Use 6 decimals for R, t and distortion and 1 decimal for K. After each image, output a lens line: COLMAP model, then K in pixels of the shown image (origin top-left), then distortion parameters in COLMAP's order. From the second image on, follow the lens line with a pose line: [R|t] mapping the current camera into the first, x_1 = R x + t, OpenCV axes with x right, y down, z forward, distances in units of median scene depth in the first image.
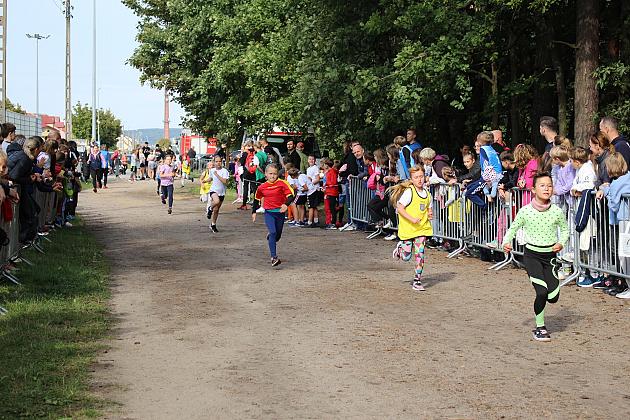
lens RADIAL K [[1267.9, 0, 309.2], [0, 1267.9, 209.5], [0, 0, 1]] dist [-0.059497, 0.000000]
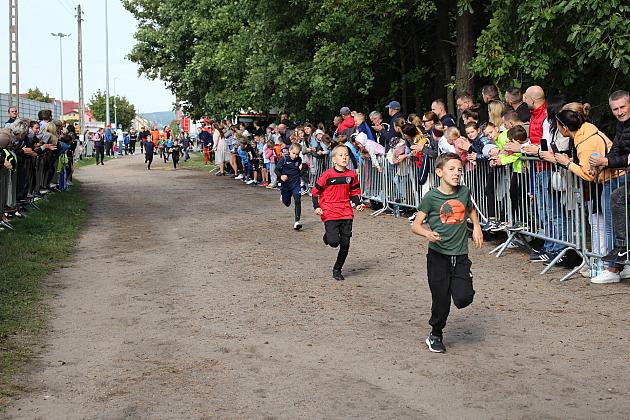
lens RADIAL K [[1105.0, 0, 318.7], [0, 1105.0, 204.8], [0, 0, 1]] dist [-0.039266, 0.000000]
pose [[0.999840, -0.015559, 0.008843, 0.037908], [0.015355, 0.999626, 0.022626, 0.004486], [-0.009192, -0.022487, 0.999705, -0.081516]]
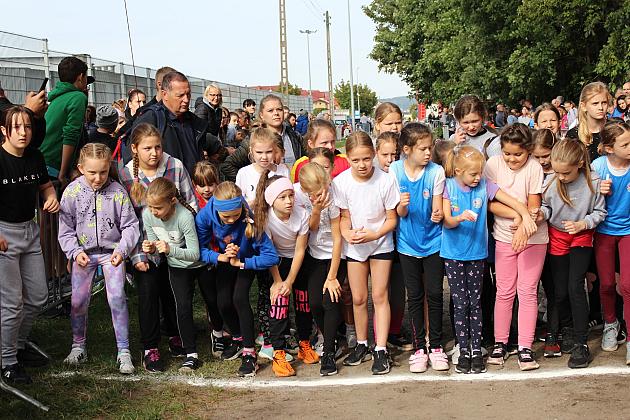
lens RADIAL K [[1105.0, 0, 311.7], [0, 1105.0, 210.9], [0, 0, 1]] dist [-0.039266, 0.000000]
pose [[0.975952, -0.034387, -0.215257, 0.075970], [0.043419, 0.998358, 0.037368, 0.012778], [0.213618, -0.045816, 0.975842, -0.327647]]
